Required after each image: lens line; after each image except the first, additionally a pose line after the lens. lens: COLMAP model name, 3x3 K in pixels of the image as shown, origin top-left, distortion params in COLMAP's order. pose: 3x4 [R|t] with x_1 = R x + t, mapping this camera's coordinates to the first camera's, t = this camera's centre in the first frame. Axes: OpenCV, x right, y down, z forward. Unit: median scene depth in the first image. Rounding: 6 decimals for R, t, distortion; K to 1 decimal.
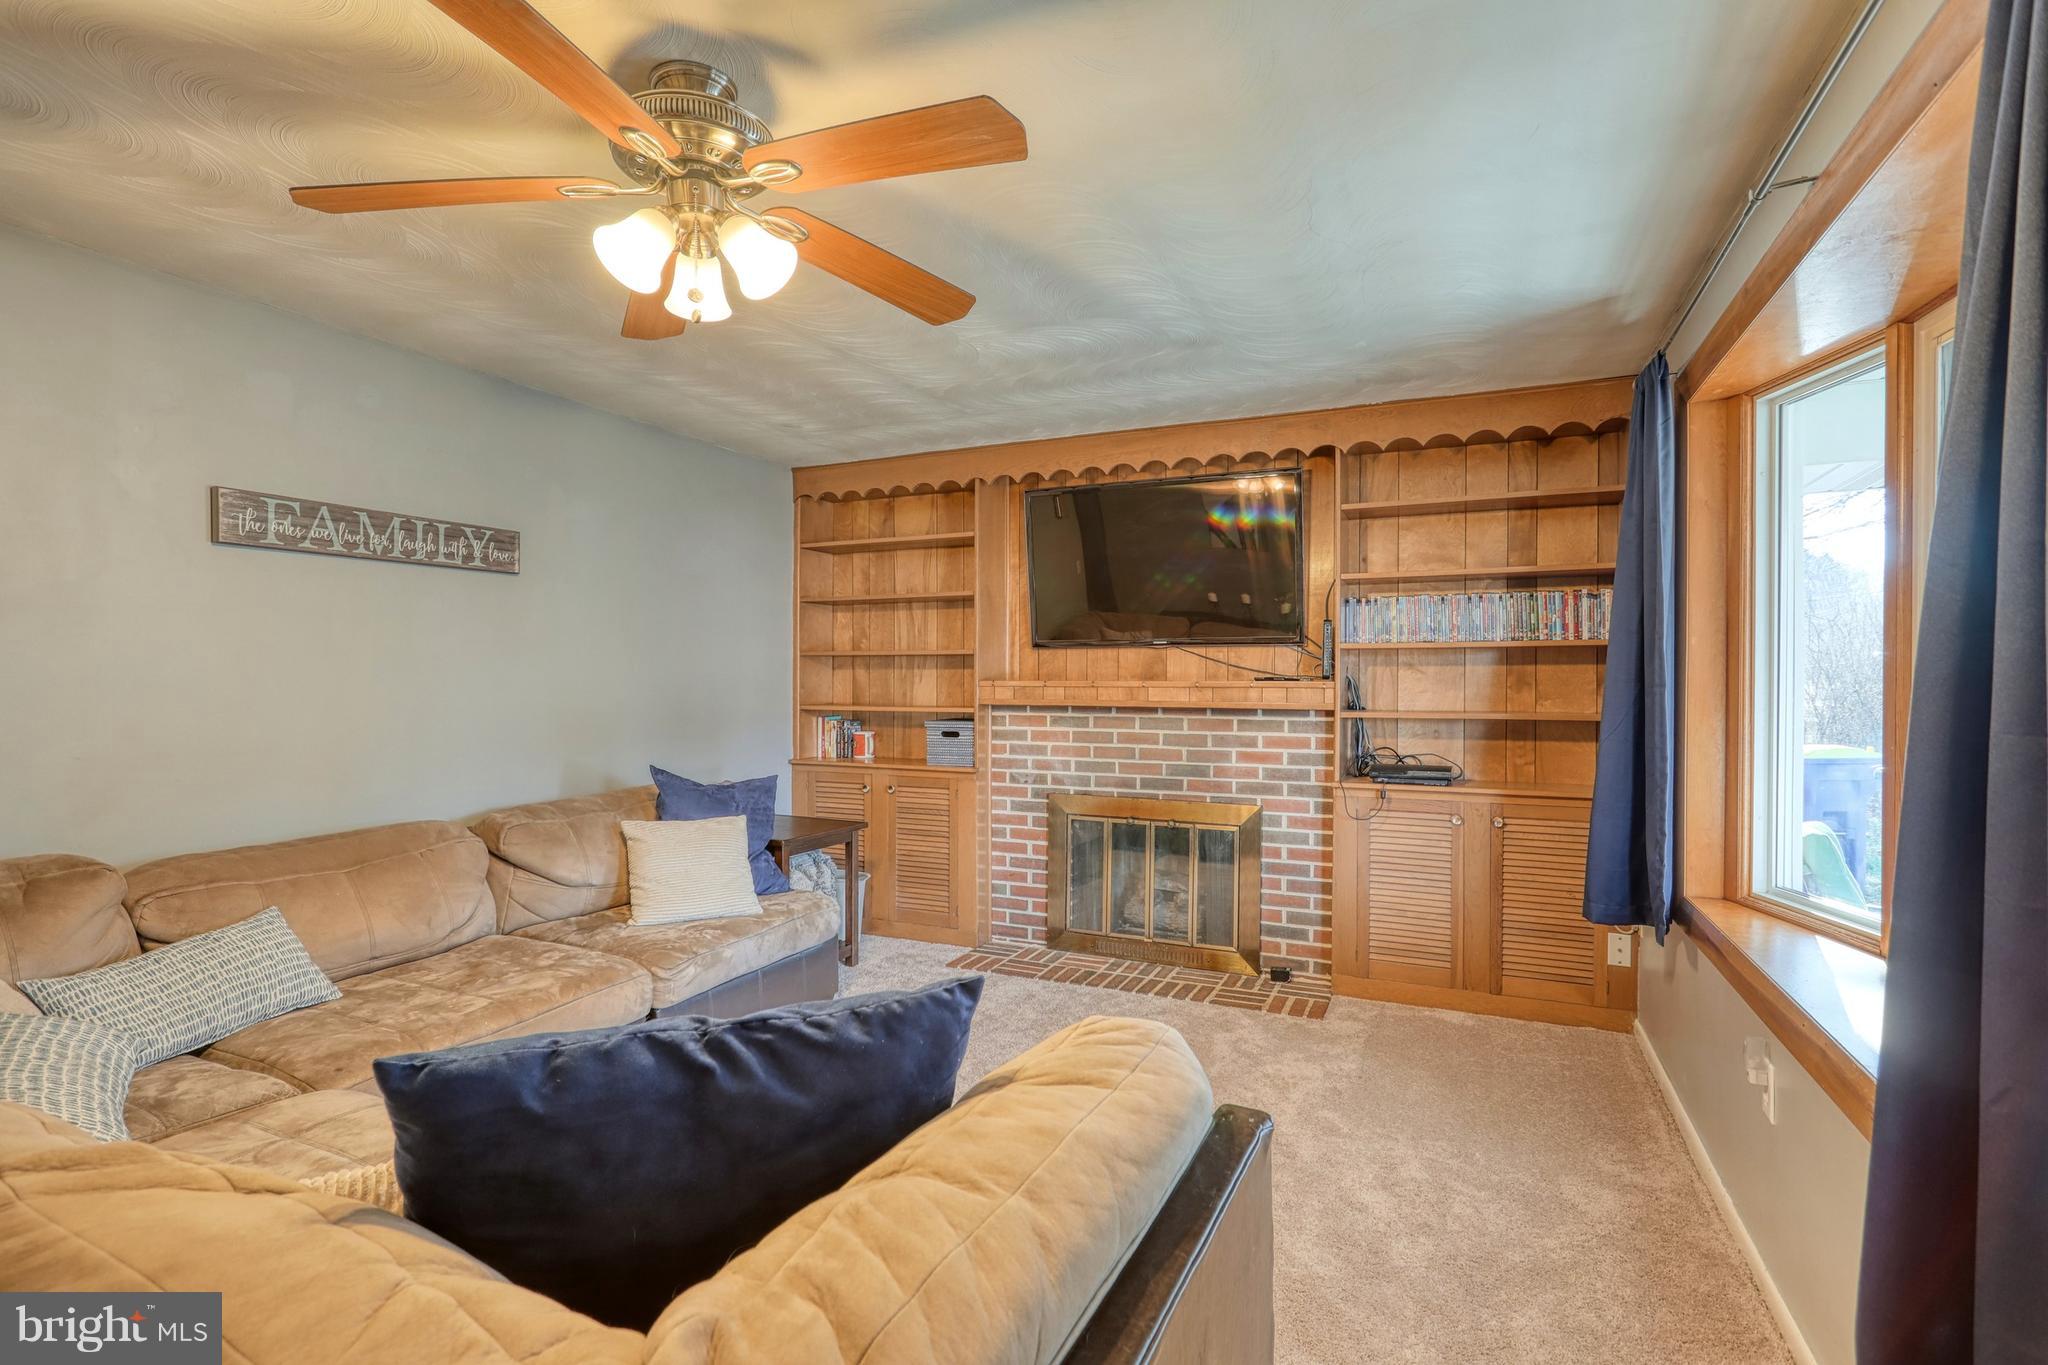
lens RADIAL K [[994.6, 0, 1016.7], [0, 994.6, 687.0], [0, 0, 1]] dist [0.012872, 0.000061]
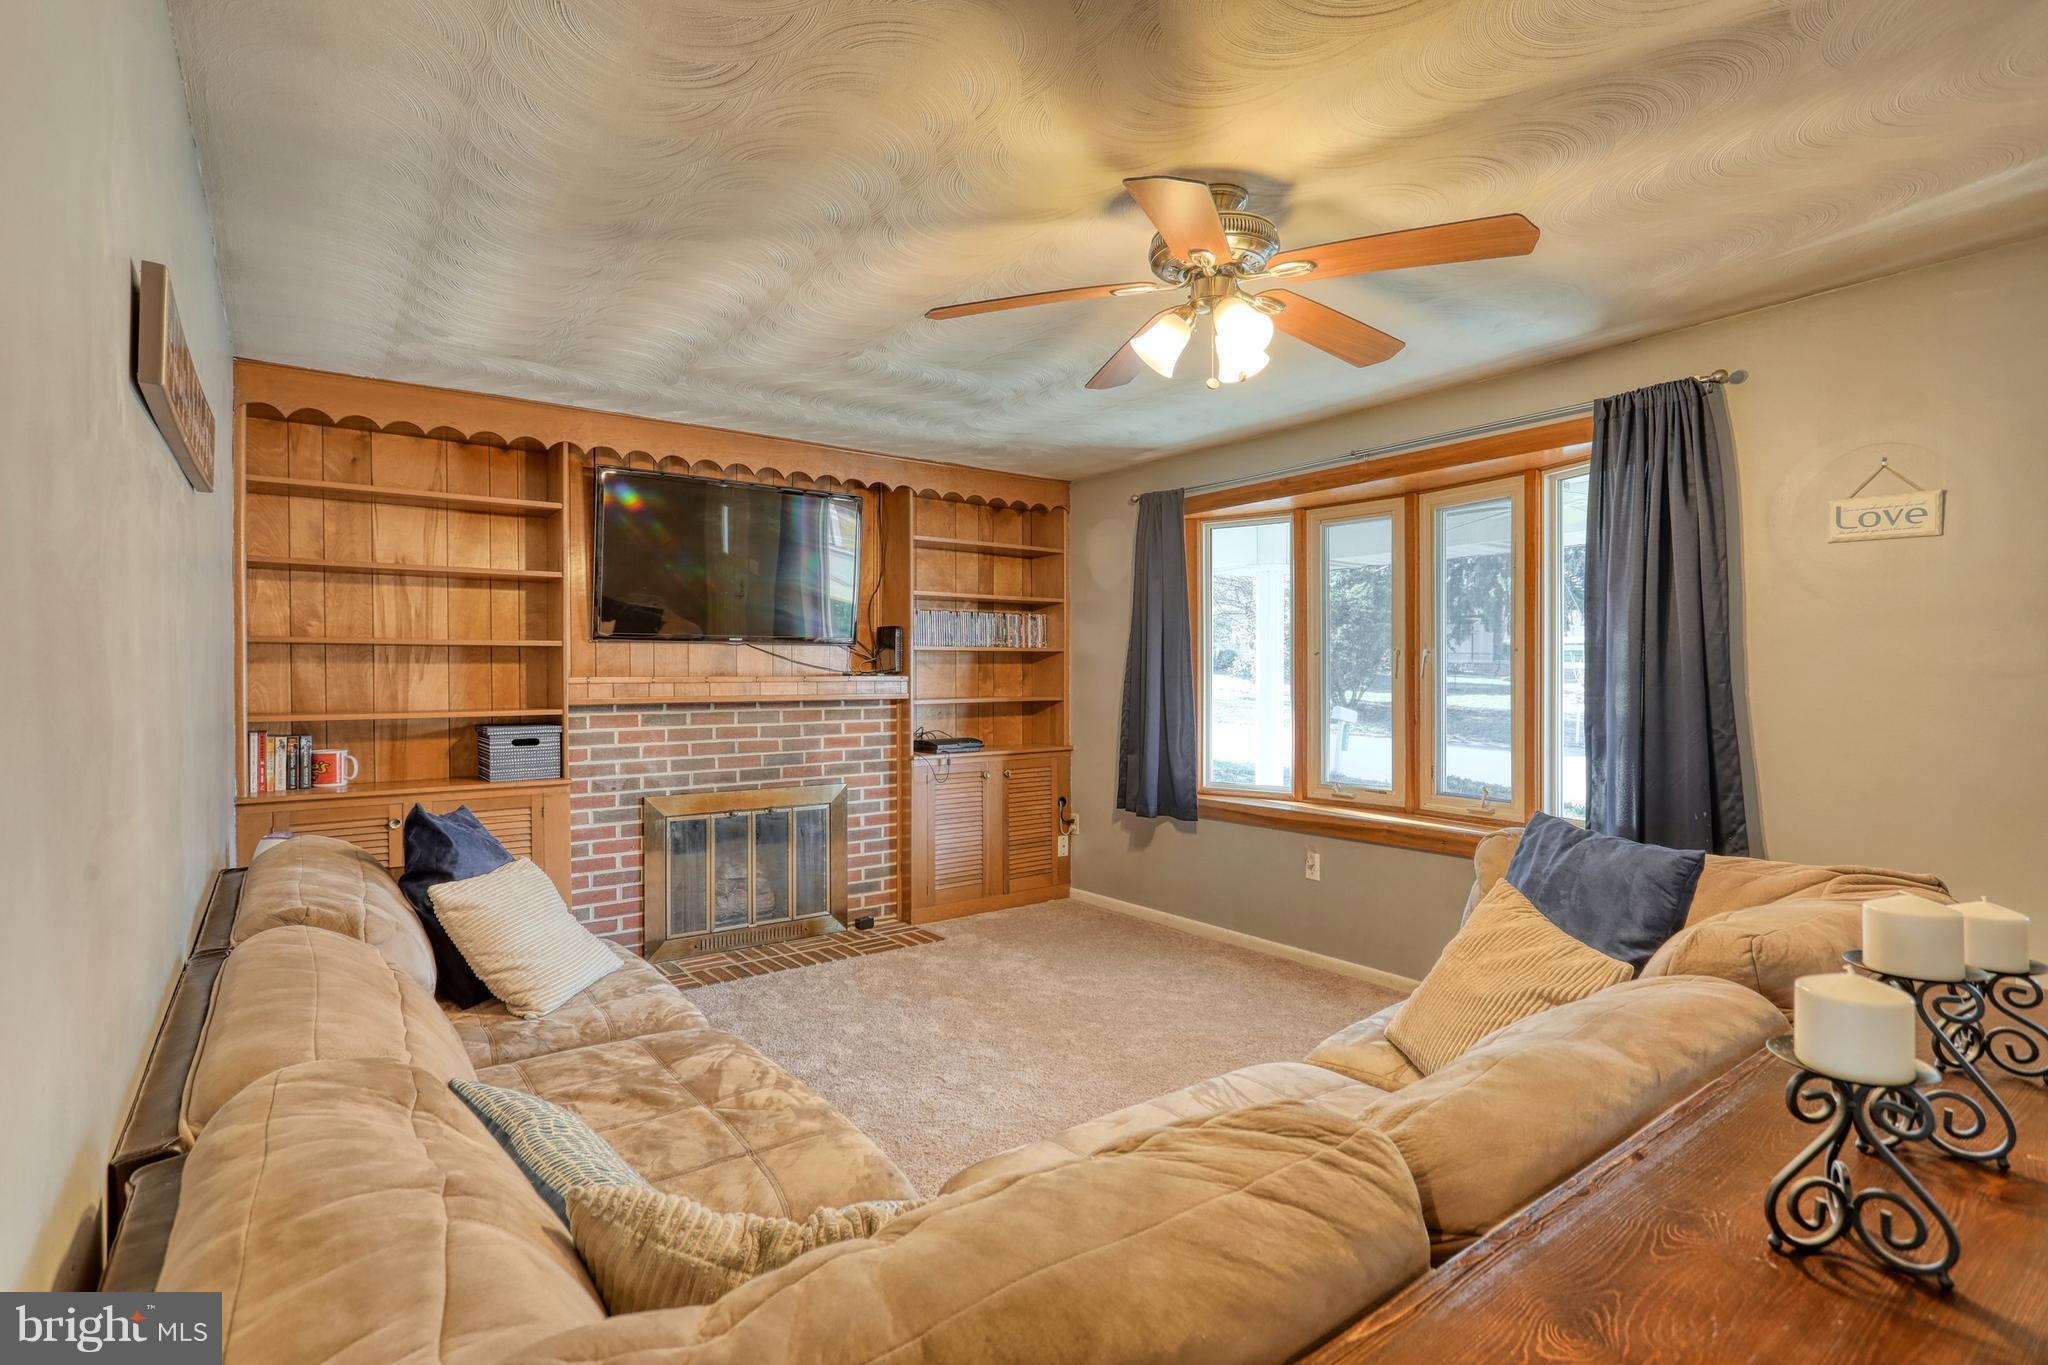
lens RADIAL K [[994.6, 0, 1017.0], [0, 994.6, 685.3], [0, 0, 1]] dist [0.012872, 0.000061]
pose [[0.473709, -0.011734, 0.880603, -0.660706], [0.011660, 0.999907, 0.007052, -0.001015], [-0.880604, 0.006927, 0.473802, 0.265145]]
